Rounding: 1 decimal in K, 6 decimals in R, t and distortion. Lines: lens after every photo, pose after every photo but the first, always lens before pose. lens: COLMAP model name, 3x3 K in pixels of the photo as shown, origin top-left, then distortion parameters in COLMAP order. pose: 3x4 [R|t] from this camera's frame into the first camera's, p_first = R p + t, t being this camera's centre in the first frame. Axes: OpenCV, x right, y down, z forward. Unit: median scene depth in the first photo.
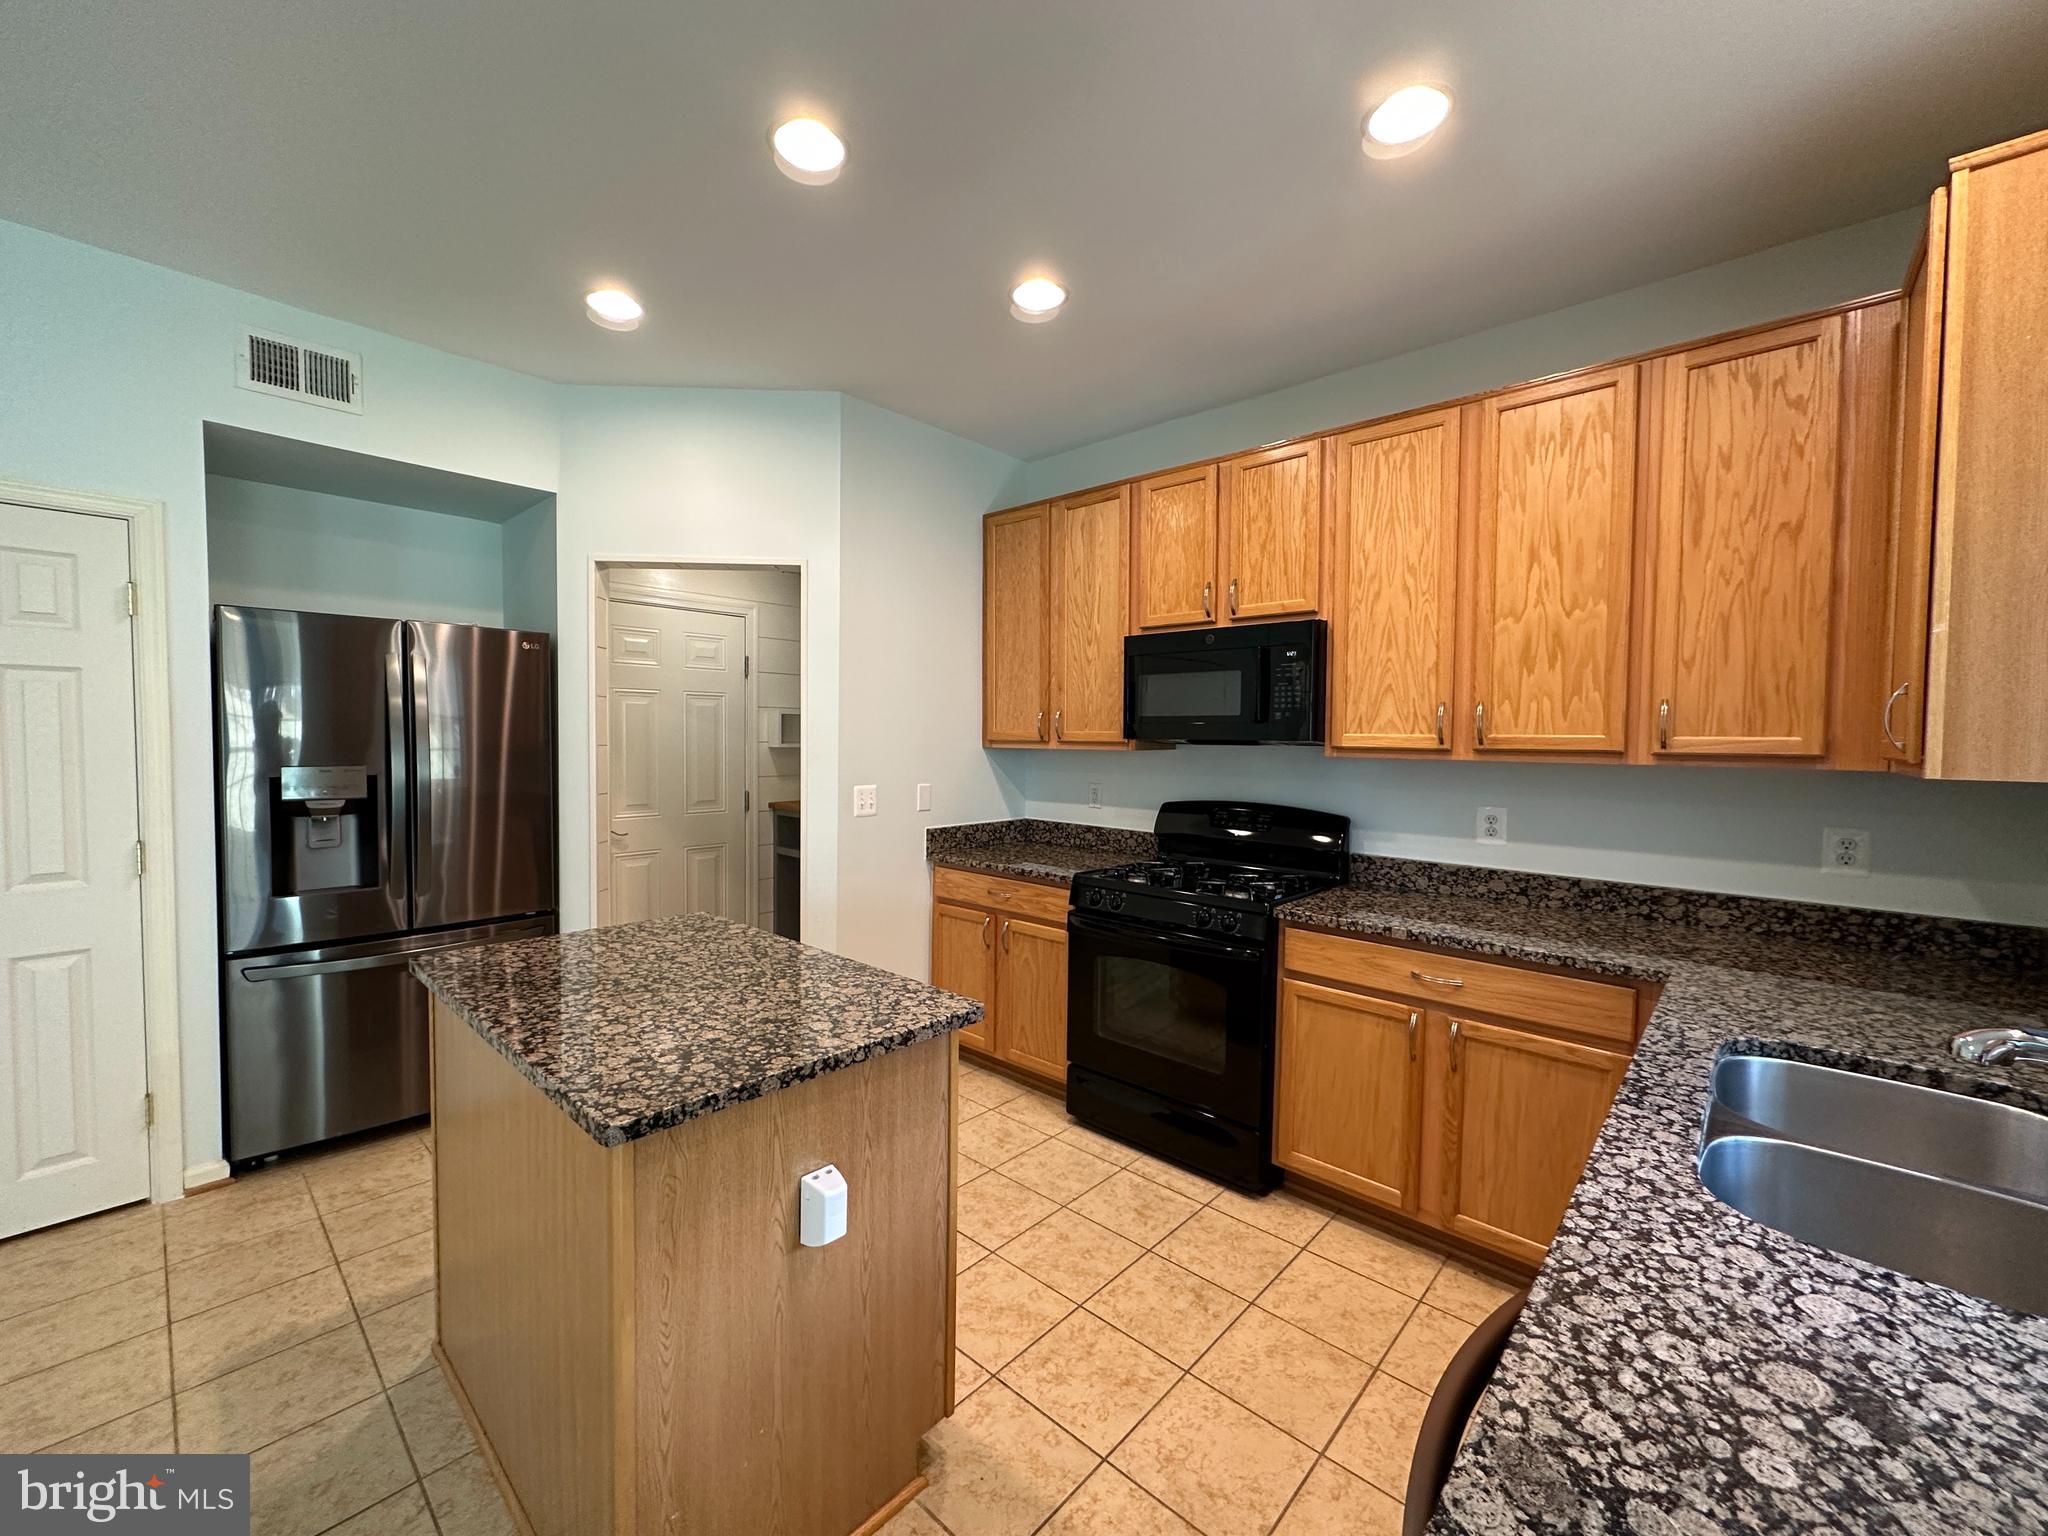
lens RADIAL K [[818.0, 0, 1022.3], [0, 818.0, 767.0], [0, 0, 1]] dist [-0.002967, 0.000944]
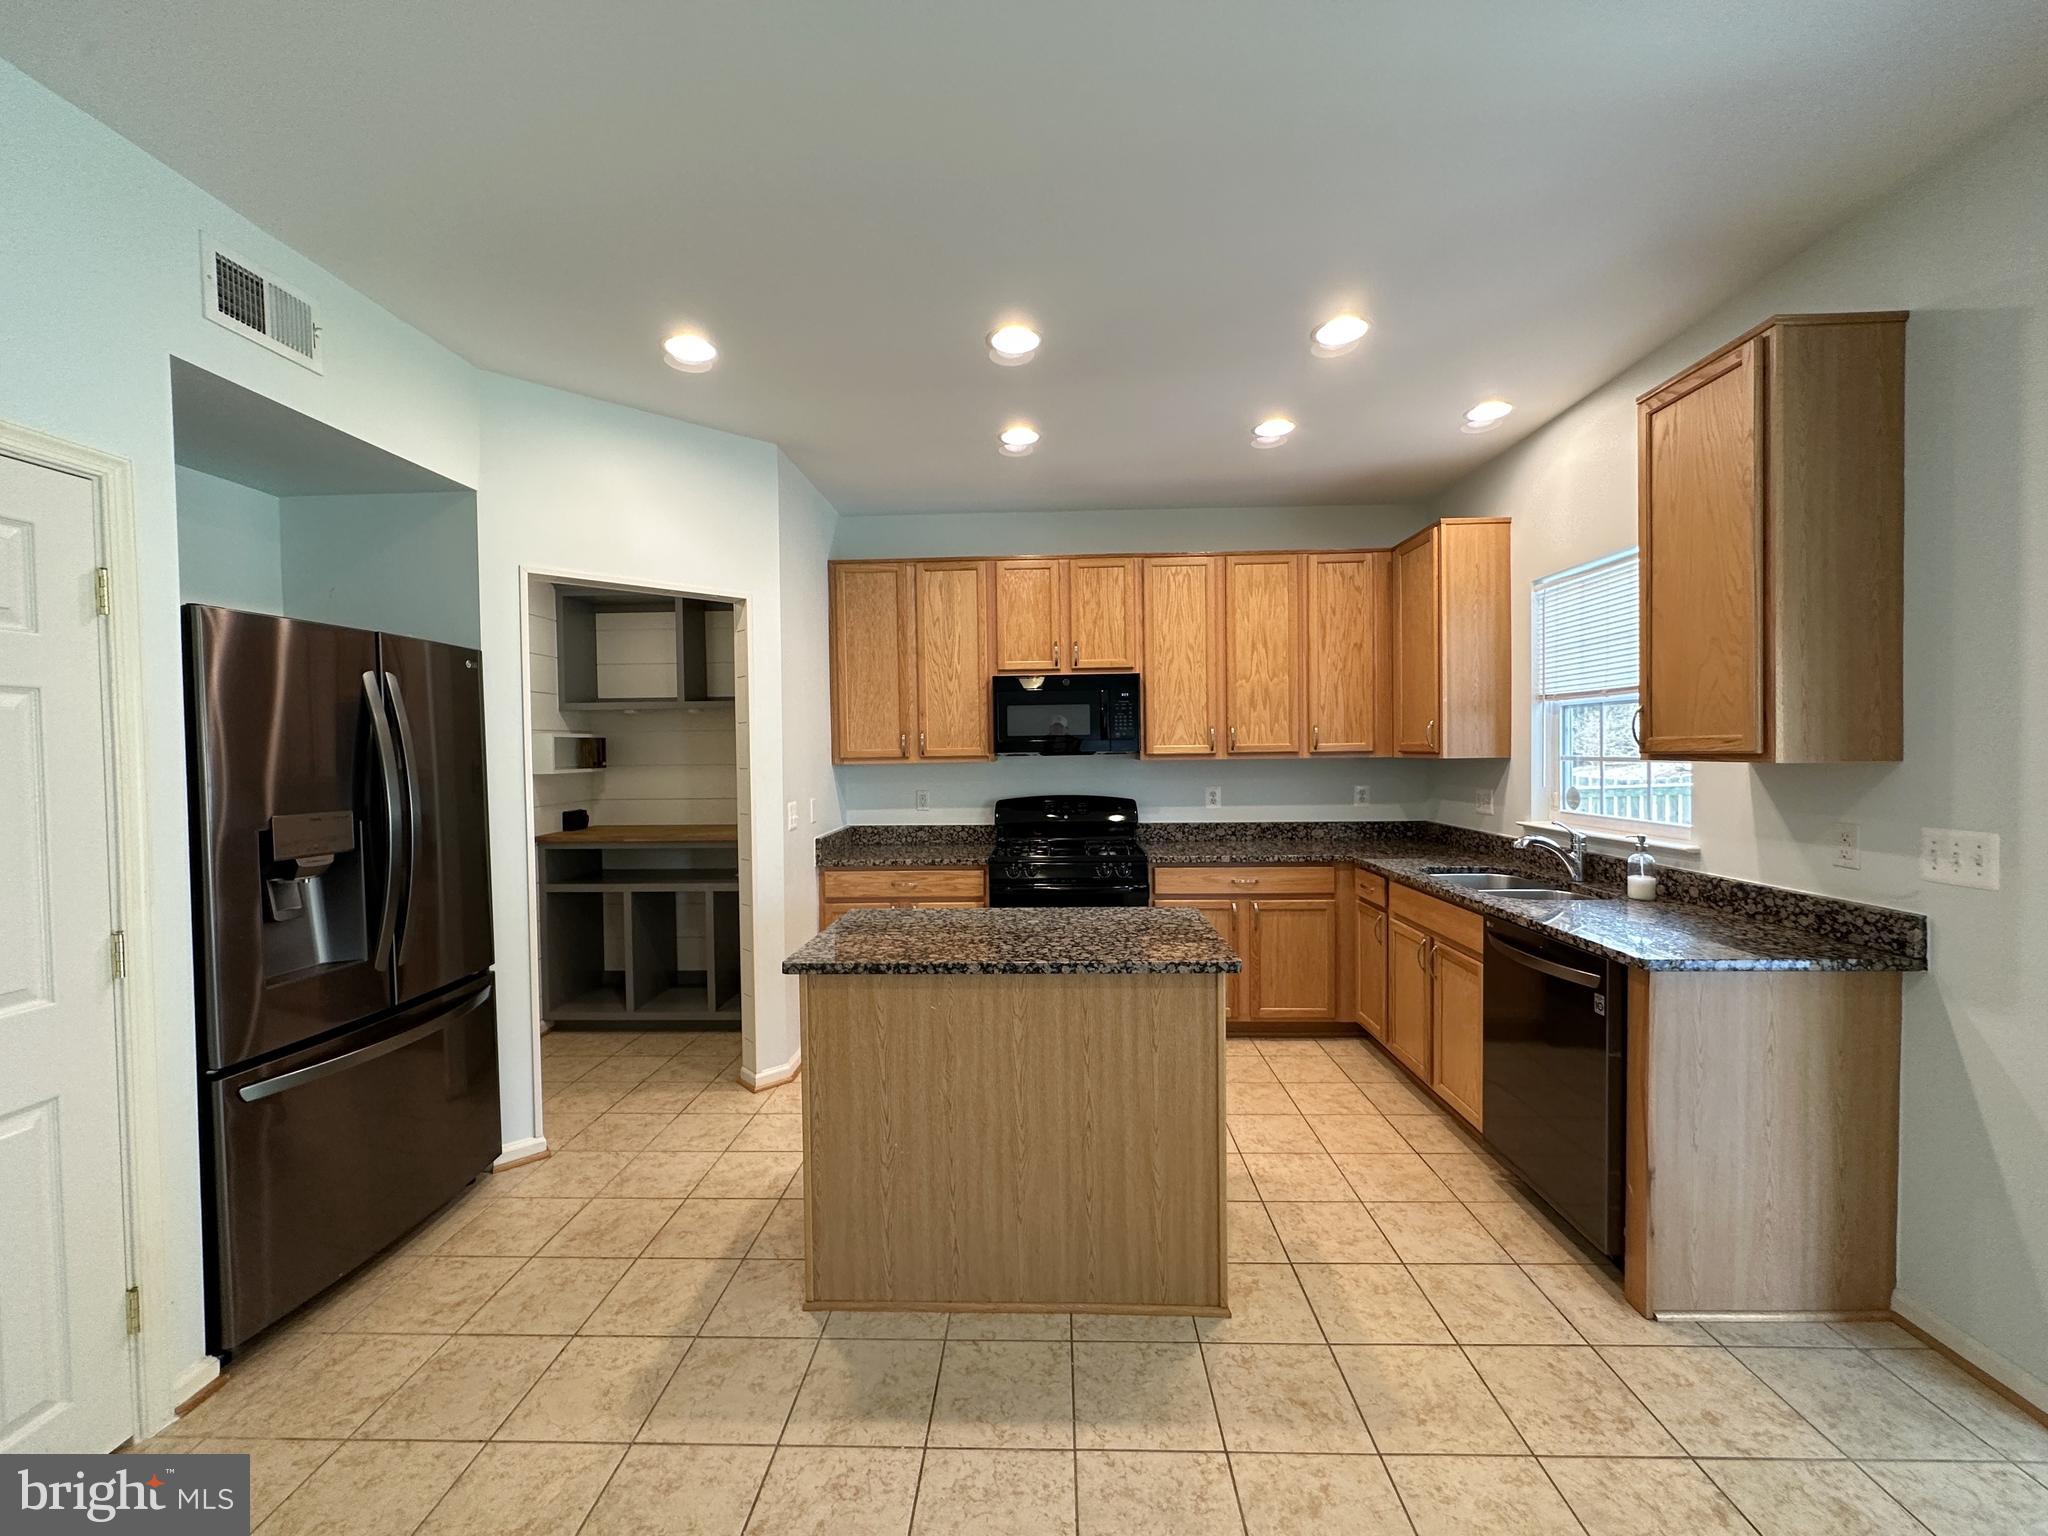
lens RADIAL K [[818.0, 0, 1023.1], [0, 818.0, 768.8], [0, 0, 1]] dist [-0.002967, 0.000944]
pose [[0.761272, -0.039246, 0.647244, -0.962260], [0.047993, 0.998839, 0.004117, -0.016655], [-0.646655, 0.027929, 0.762272, -0.056546]]
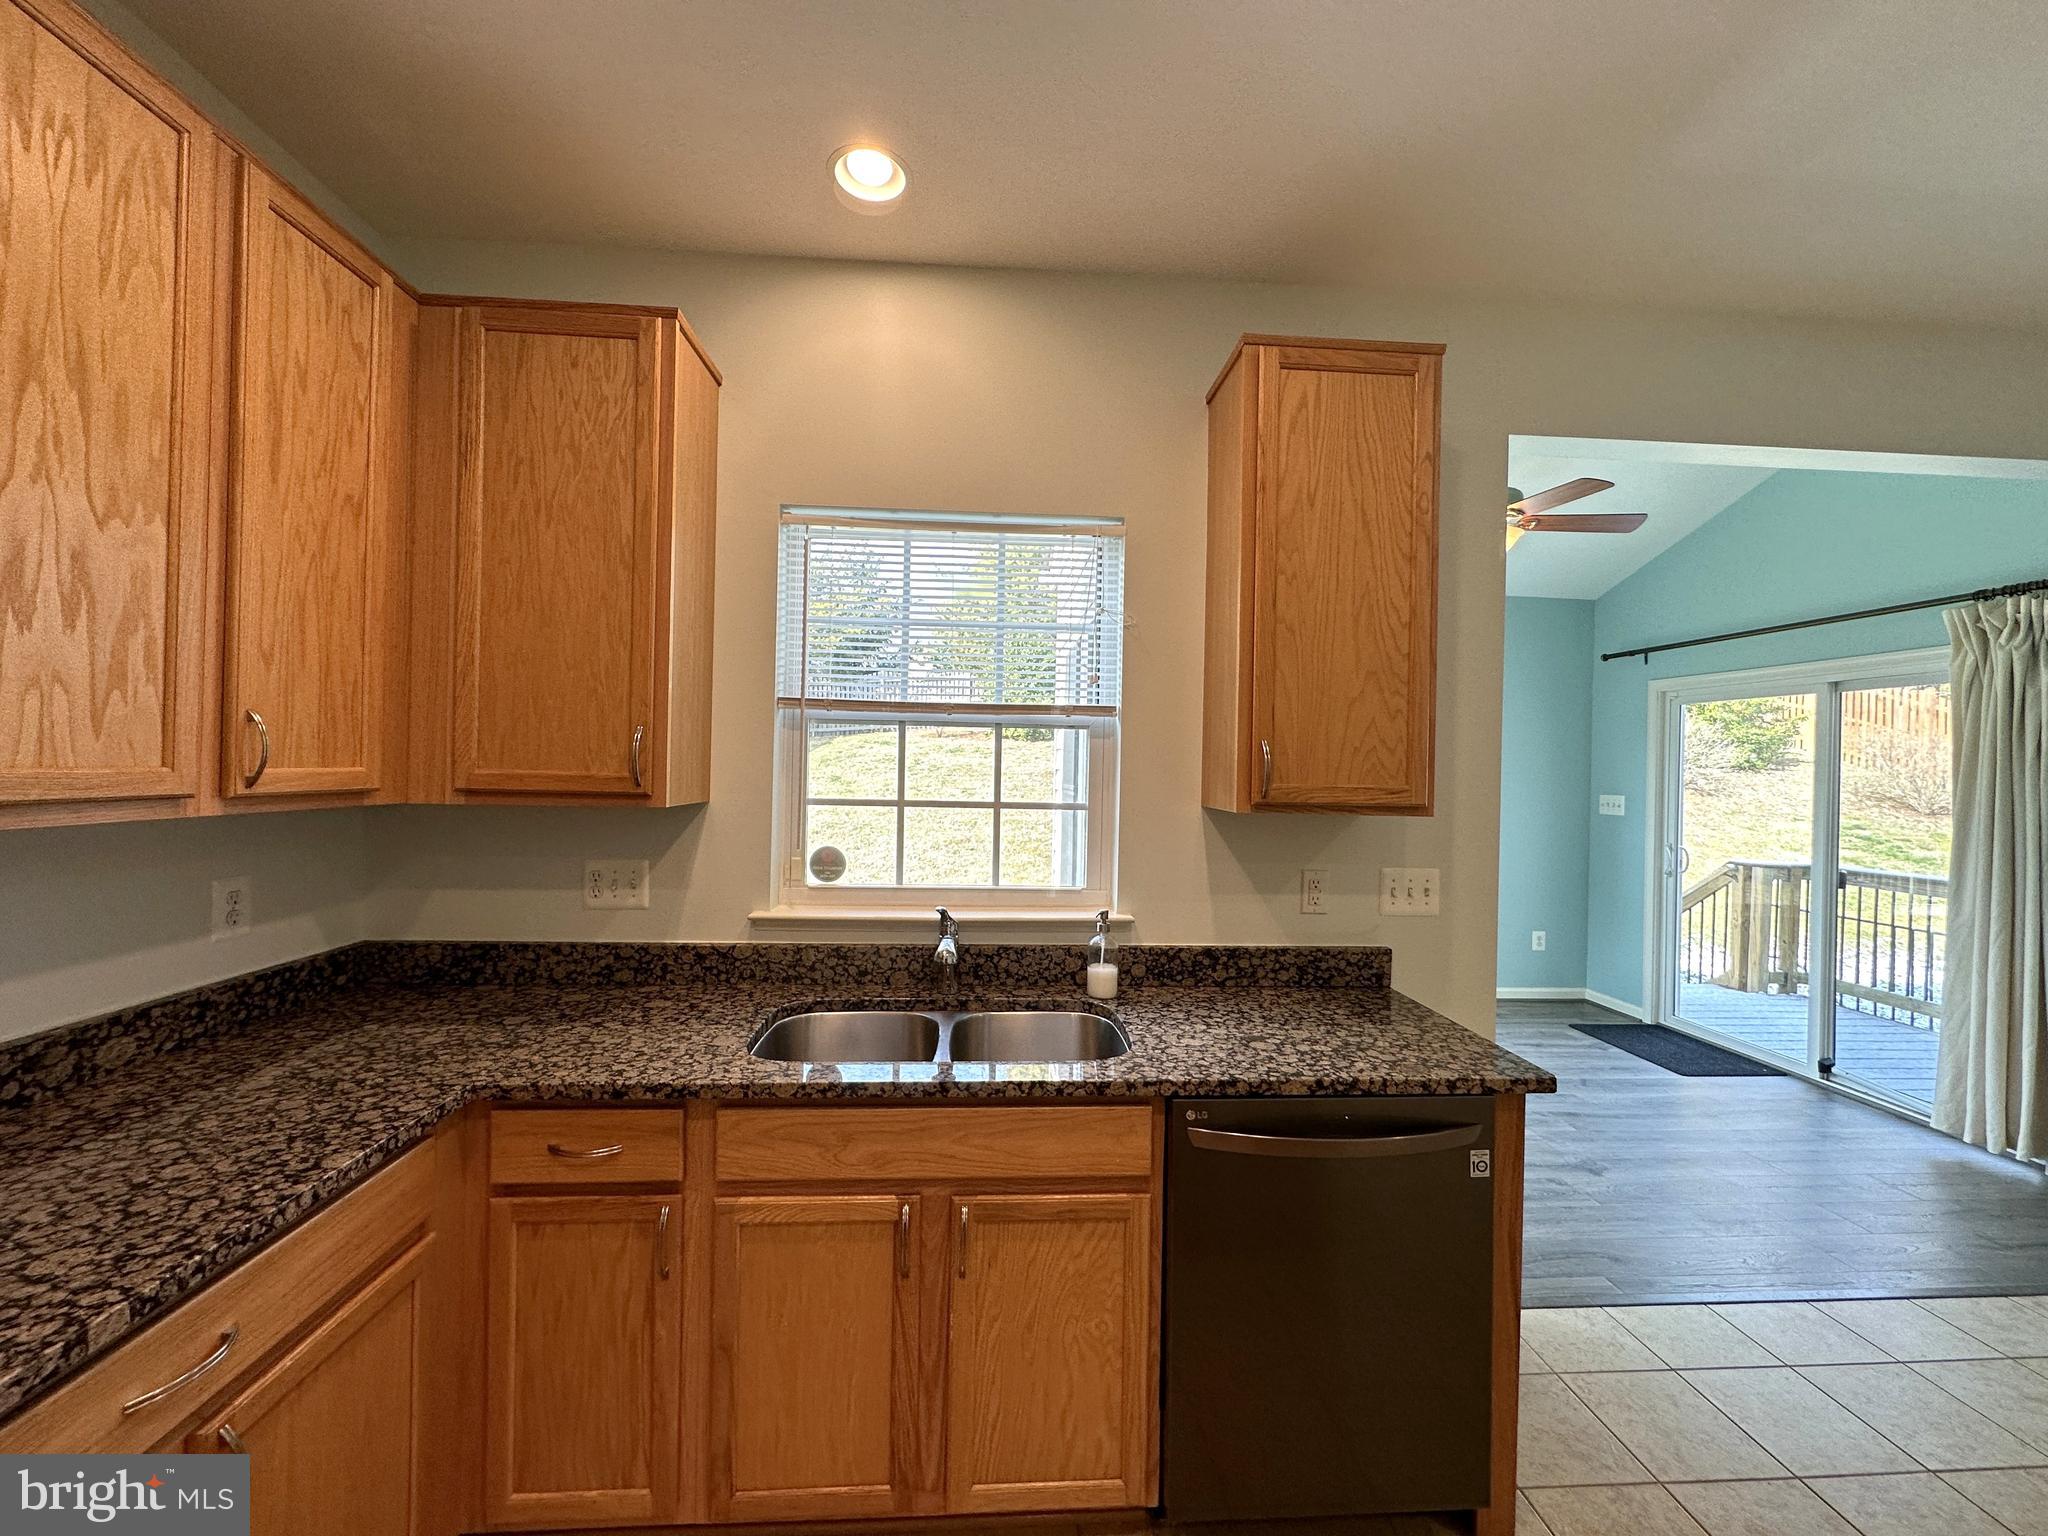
lens RADIAL K [[818.0, 0, 1021.6], [0, 818.0, 767.1], [0, 0, 1]] dist [-0.002967, 0.000944]
pose [[-0.719476, -0.029679, 0.693883, -0.072932], [-0.004288, 0.999257, 0.038294, -0.059097], [-0.694504, 0.024576, -0.719069, 0.944867]]
